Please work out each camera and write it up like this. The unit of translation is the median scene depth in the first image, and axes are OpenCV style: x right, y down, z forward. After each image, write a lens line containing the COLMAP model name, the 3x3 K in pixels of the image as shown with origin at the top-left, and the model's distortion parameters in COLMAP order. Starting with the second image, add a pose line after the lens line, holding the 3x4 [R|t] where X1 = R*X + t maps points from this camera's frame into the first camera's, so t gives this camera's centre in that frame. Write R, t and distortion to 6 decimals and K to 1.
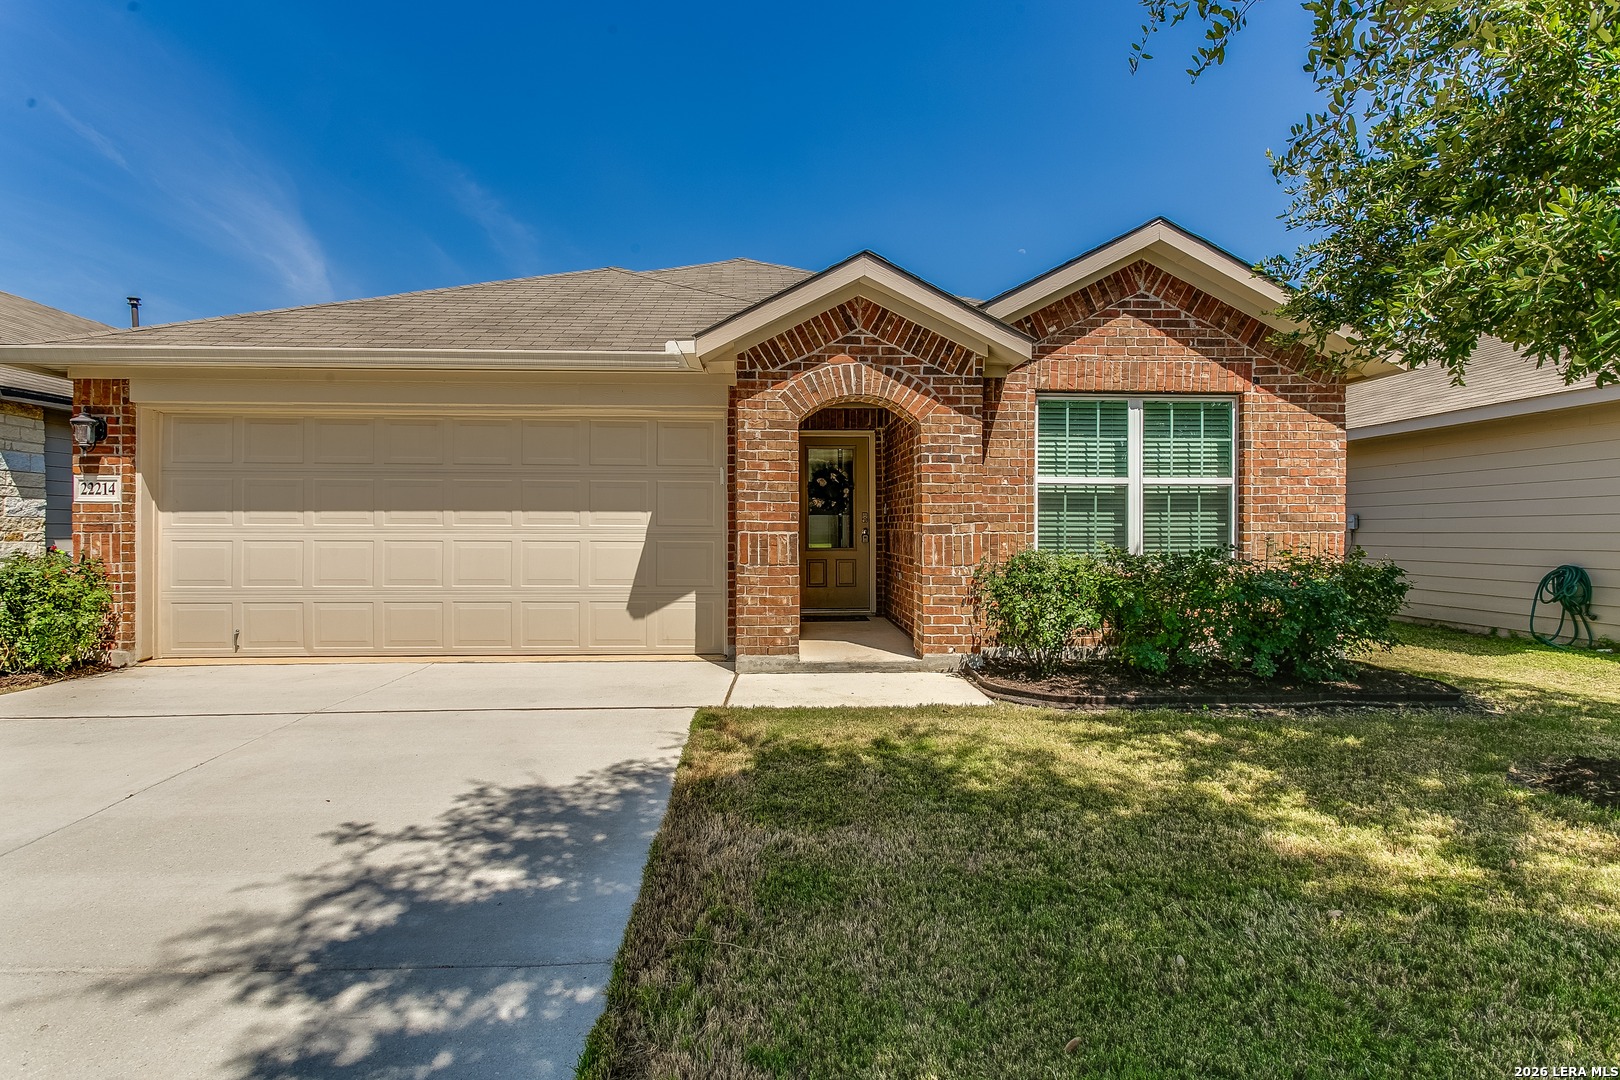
lens RADIAL K [[780.0, 0, 812.8], [0, 780.0, 518.6], [0, 0, 1]] dist [0.004122, -0.000006]
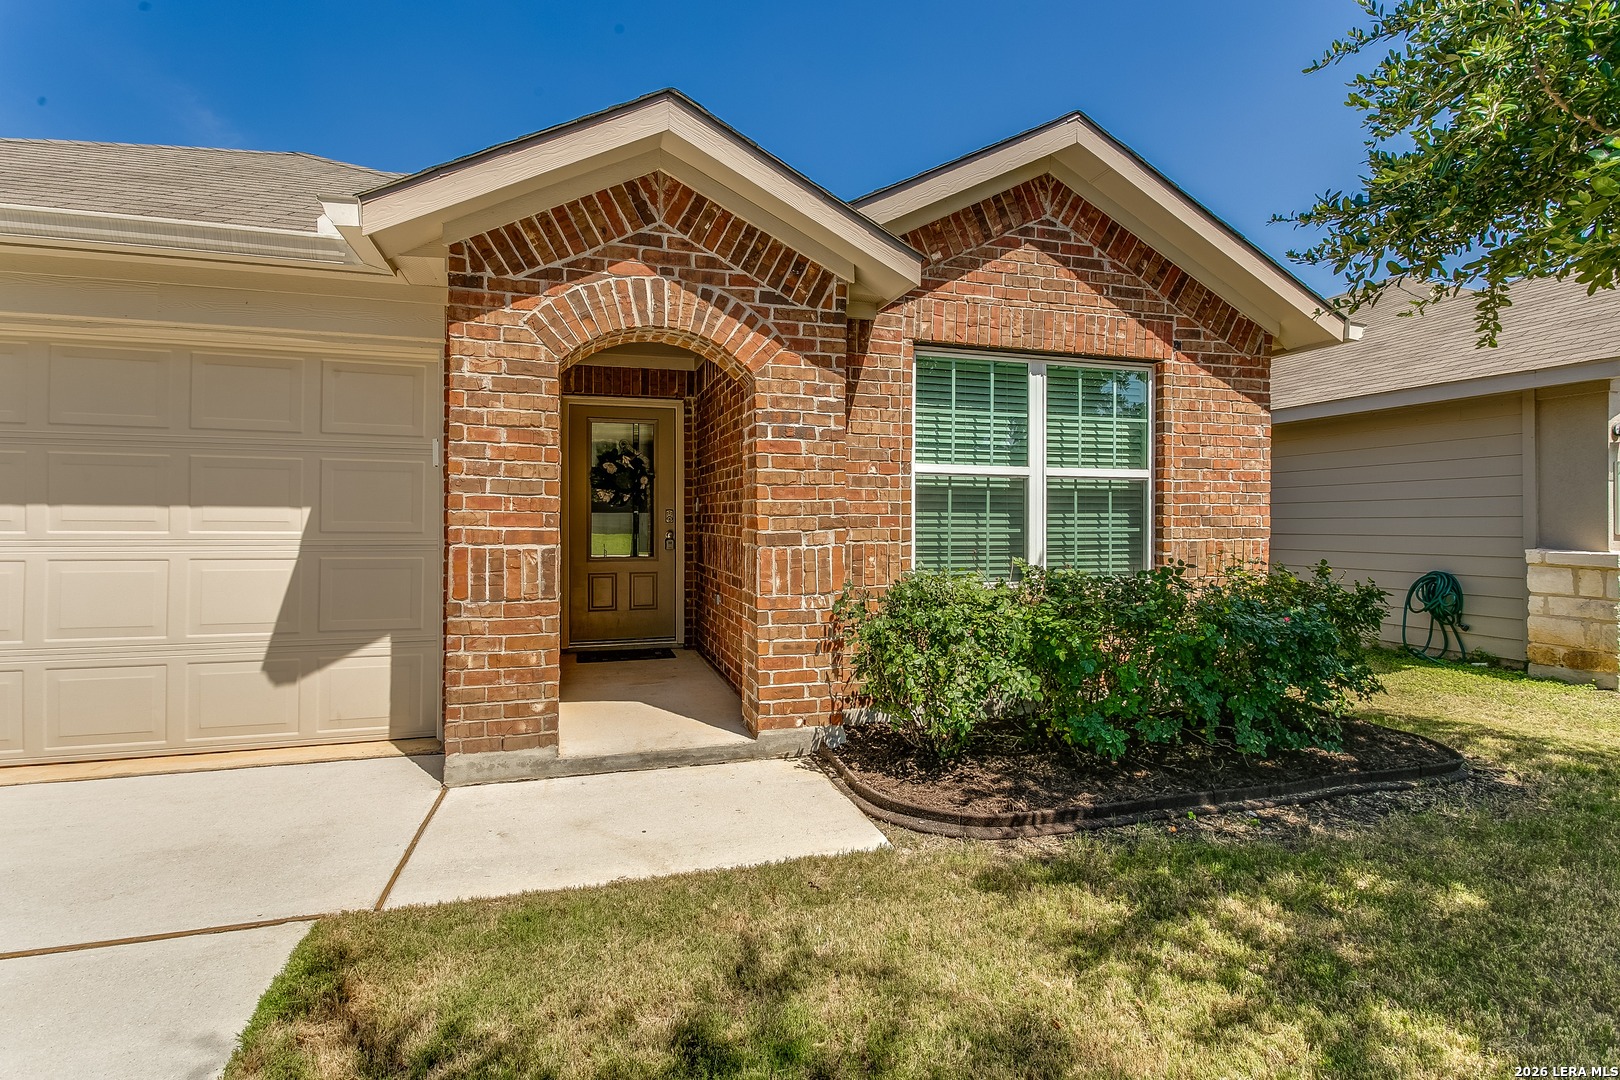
lens RADIAL K [[780.0, 0, 812.8], [0, 780.0, 518.6], [0, 0, 1]] dist [0.004122, -0.000006]
pose [[0.969981, 0.002394, 0.243169, 0.025749], [-0.004997, 0.999937, 0.010088, -0.010319], [-0.243130, -0.011001, 0.969931, 0.343713]]
